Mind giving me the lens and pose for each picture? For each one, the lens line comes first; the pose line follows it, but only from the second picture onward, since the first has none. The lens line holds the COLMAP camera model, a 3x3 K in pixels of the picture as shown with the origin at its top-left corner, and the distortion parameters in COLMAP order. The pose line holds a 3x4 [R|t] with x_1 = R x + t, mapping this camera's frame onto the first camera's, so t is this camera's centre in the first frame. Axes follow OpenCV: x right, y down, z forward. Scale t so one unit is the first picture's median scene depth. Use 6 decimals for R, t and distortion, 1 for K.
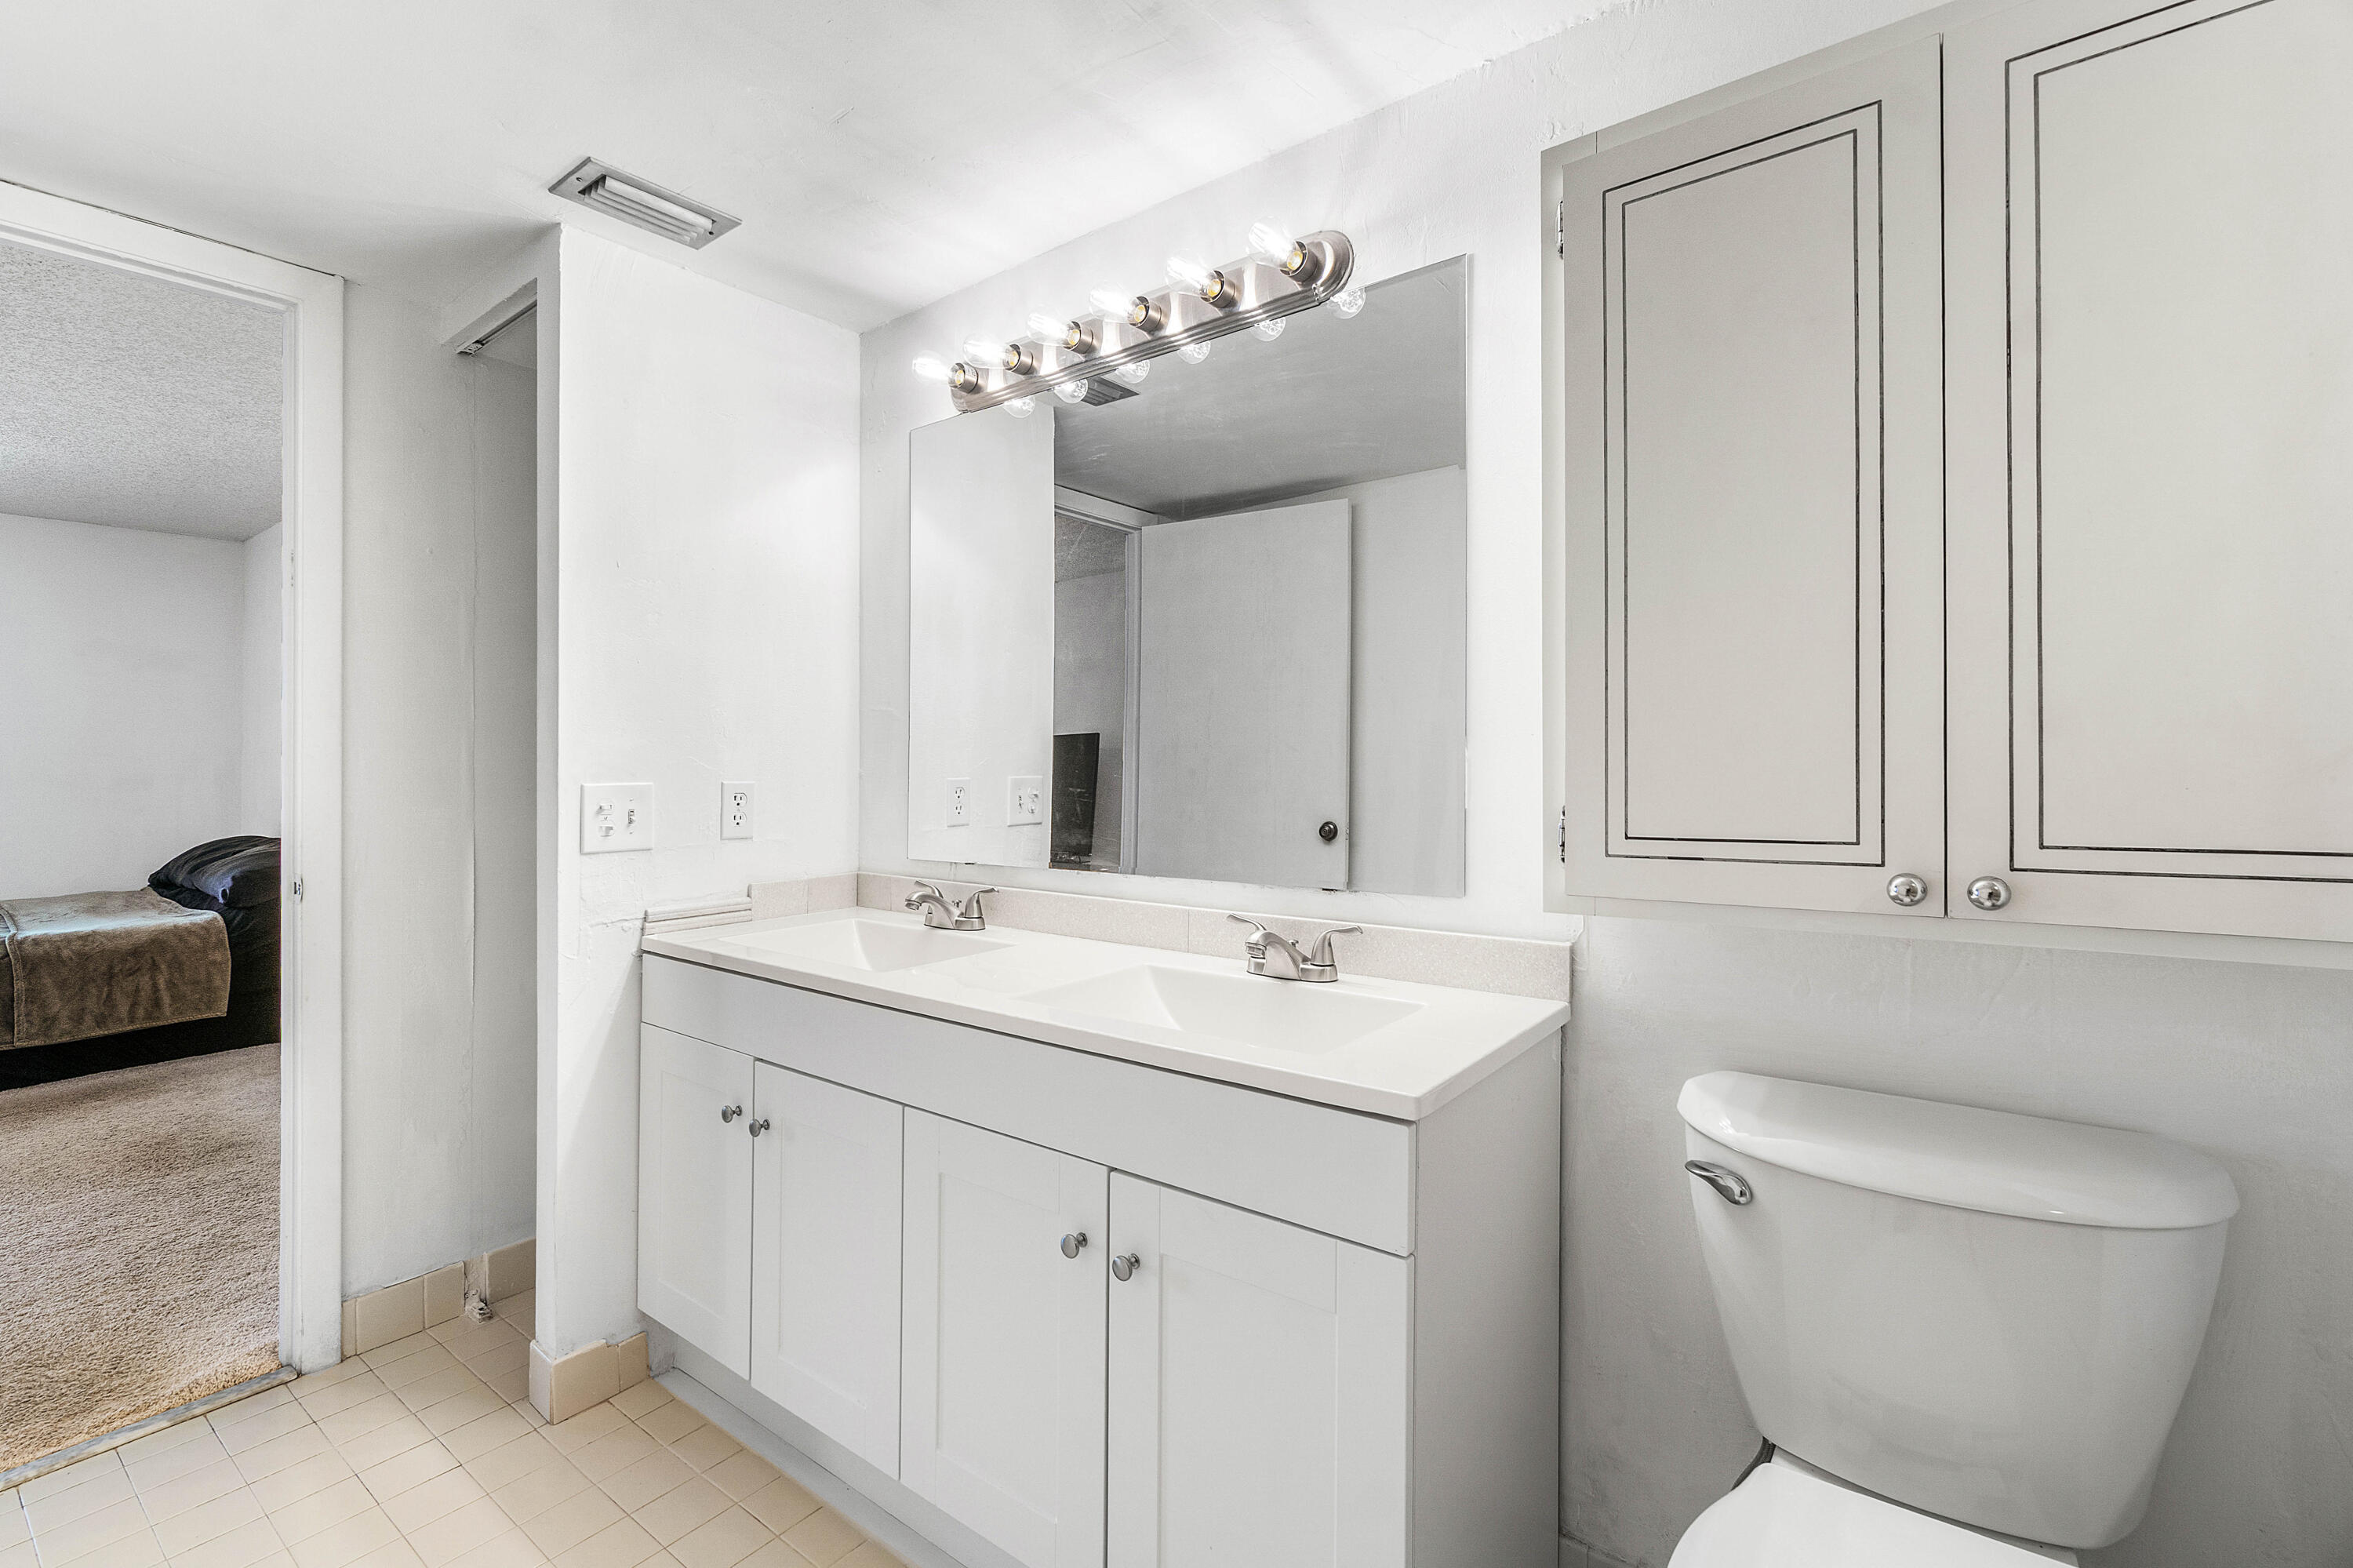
lens RADIAL K [[1038.8, 0, 1167.7], [0, 1038.8, 773.0], [0, 0, 1]] dist [-0.002863, 0.000056]
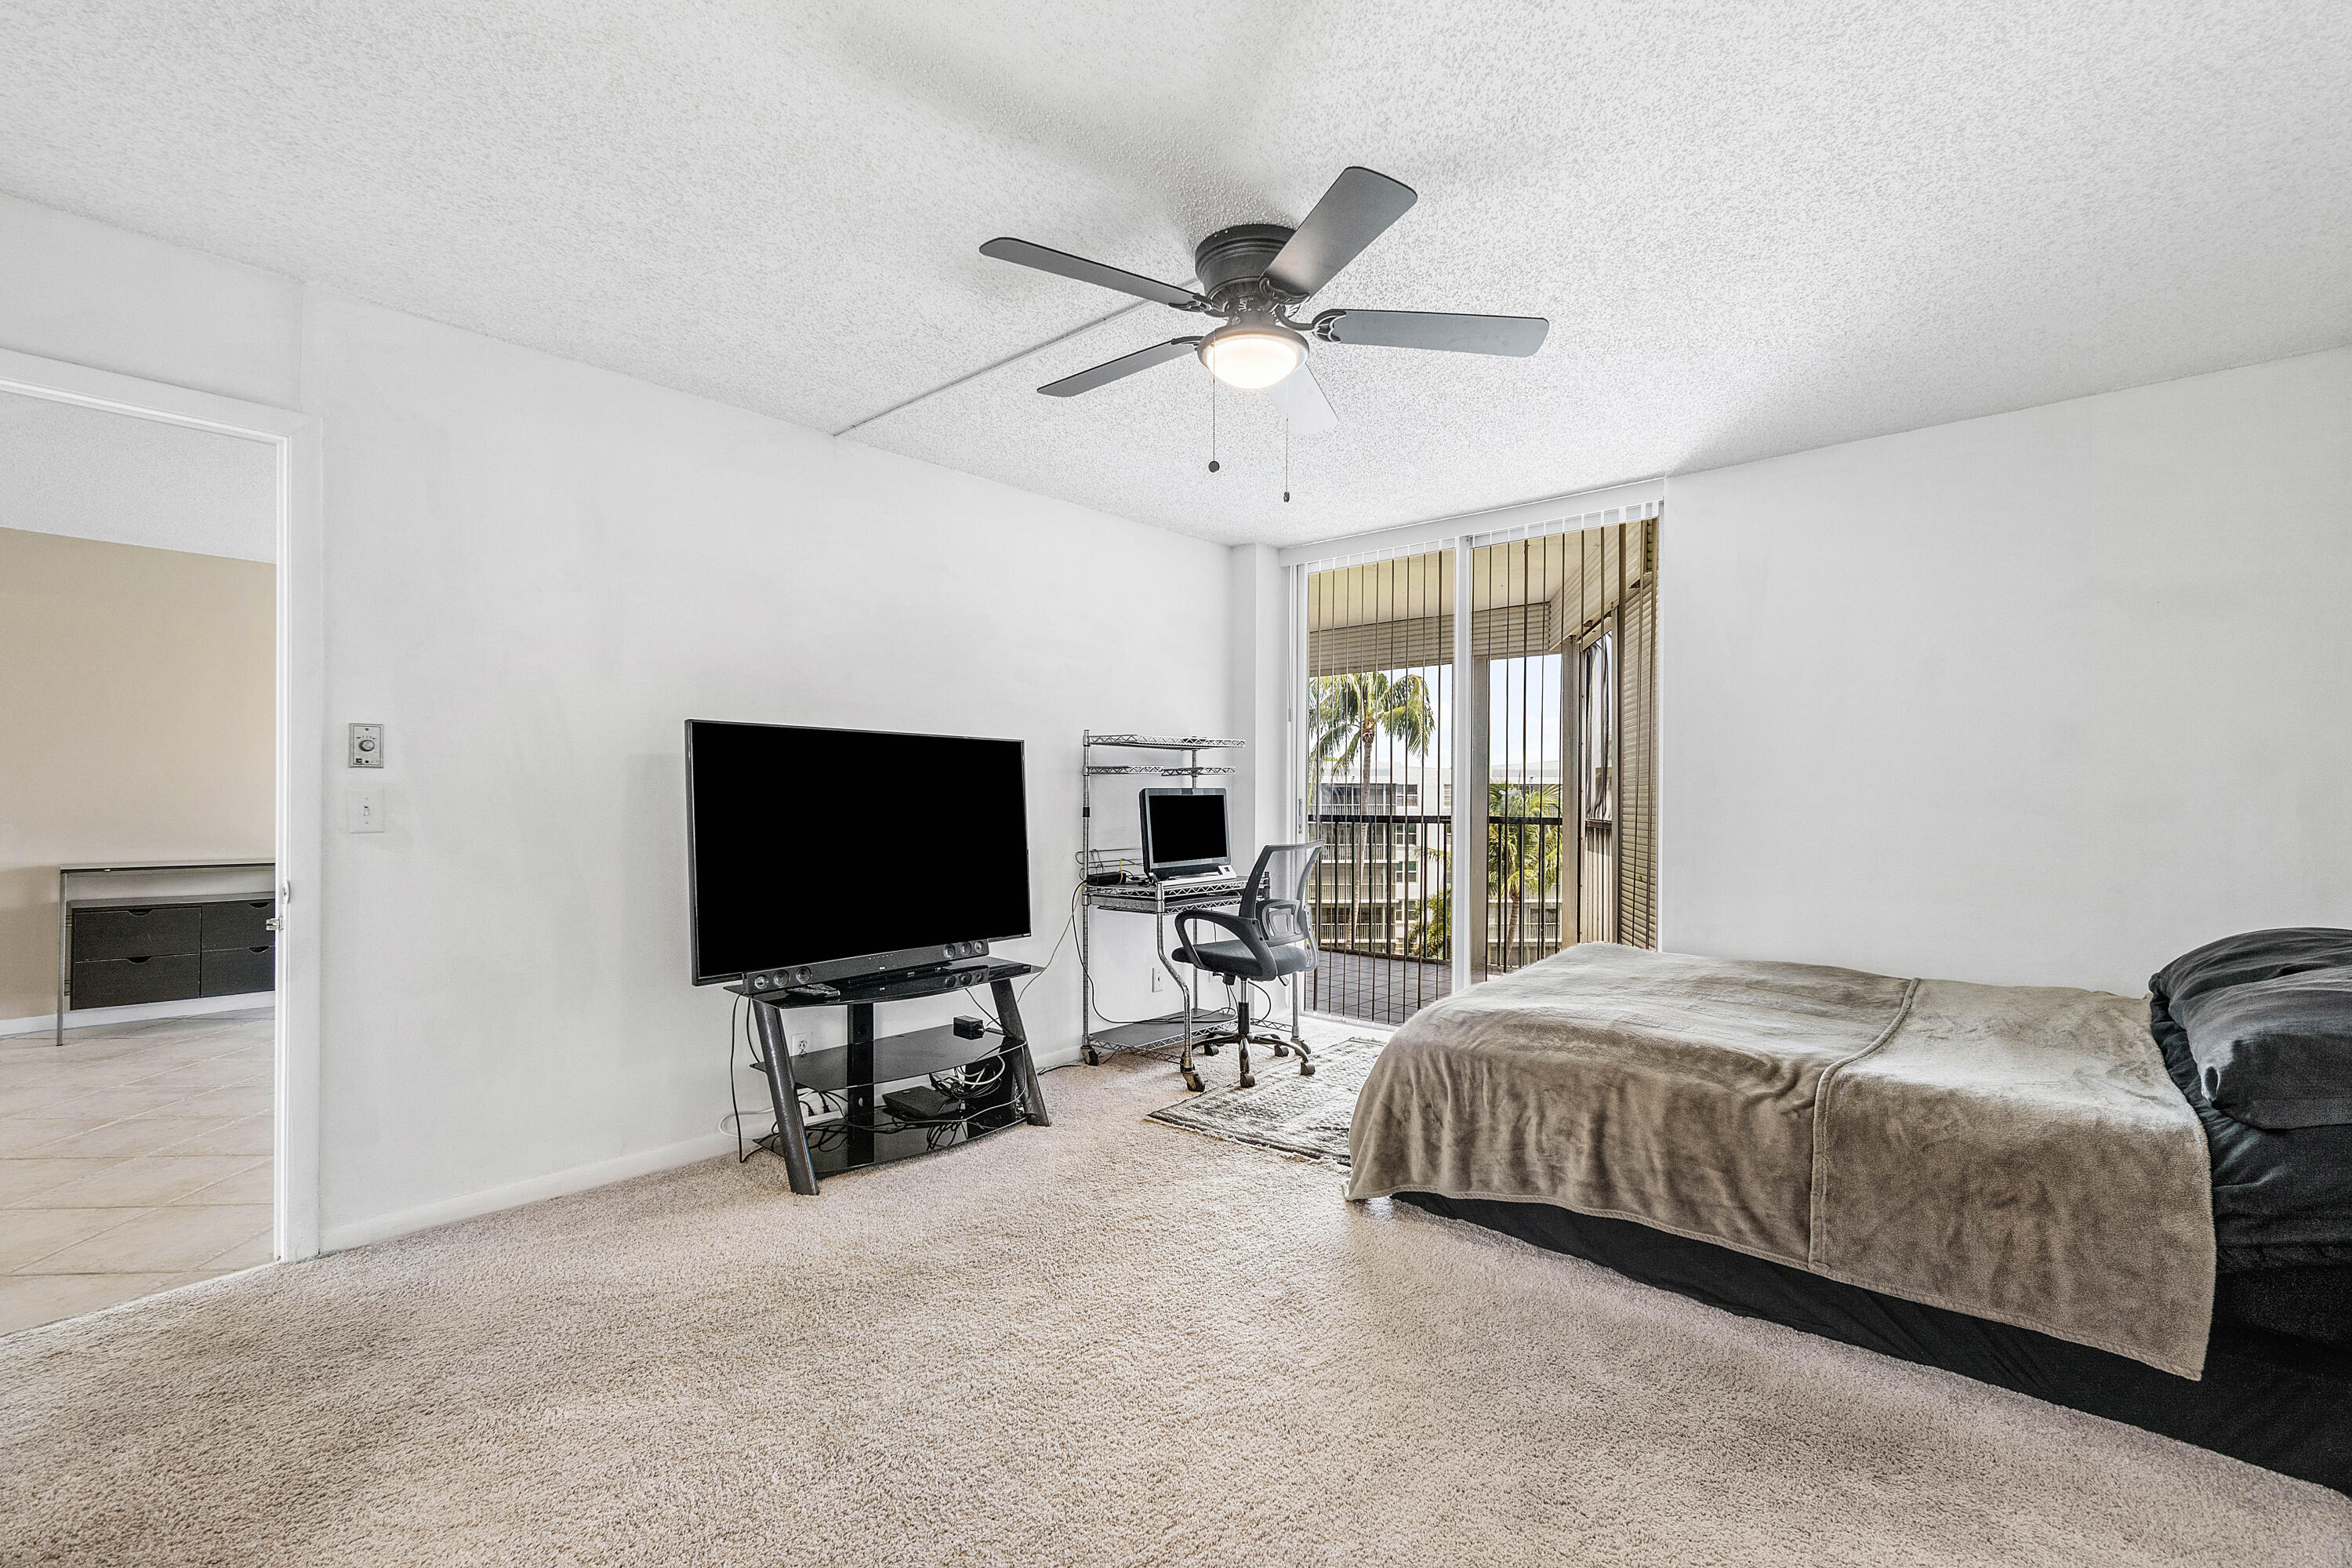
lens RADIAL K [[1038.4, 0, 1171.0], [0, 1038.4, 785.1], [0, 0, 1]] dist [-0.002863, 0.000056]
pose [[-0.104314, 0.004906, -0.994532, -0.474181], [-0.001758, 0.999985, 0.005118, -0.004775], [0.994543, 0.002283, -0.104304, 0.659122]]
